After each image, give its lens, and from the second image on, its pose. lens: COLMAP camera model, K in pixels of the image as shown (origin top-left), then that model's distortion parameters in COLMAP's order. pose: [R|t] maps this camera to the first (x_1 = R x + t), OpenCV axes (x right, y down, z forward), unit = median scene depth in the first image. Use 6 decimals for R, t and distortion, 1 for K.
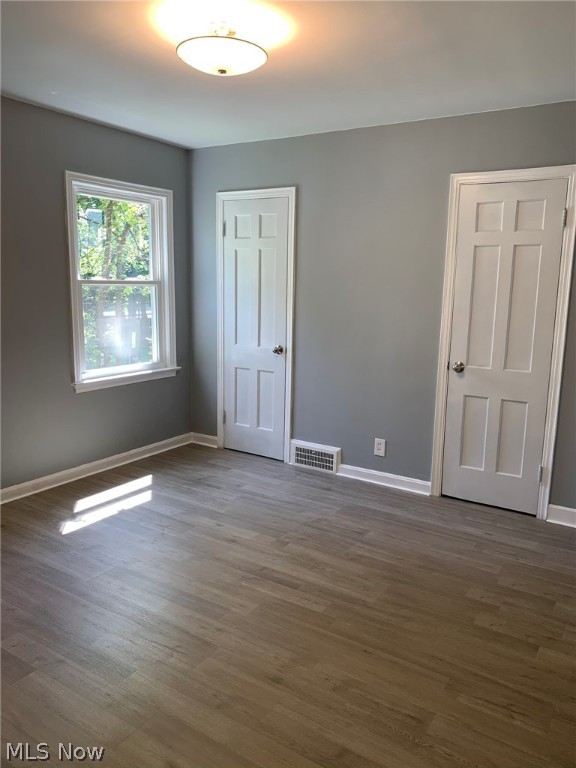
lens RADIAL K [[587.8, 0, 289.5], [0, 587.8, 383.5], [0, 0, 1]] dist [0.038527, -0.028058]
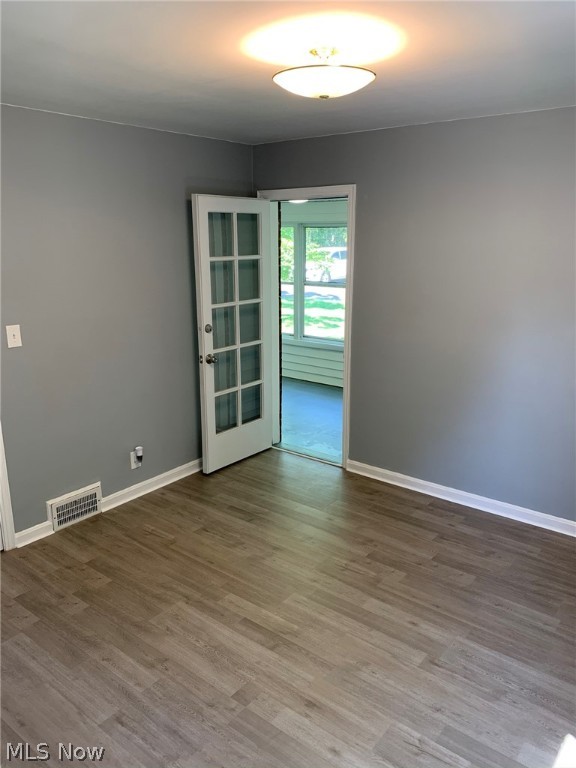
lens RADIAL K [[587.8, 0, 288.3], [0, 587.8, 383.0], [0, 0, 1]] dist [0.038527, -0.028058]
pose [[-0.995113, -0.044609, 0.088092, -0.137732], [-0.004107, 0.910065, 0.414445, -0.452996], [-0.098658, 0.412058, -0.905801, 1.771841]]
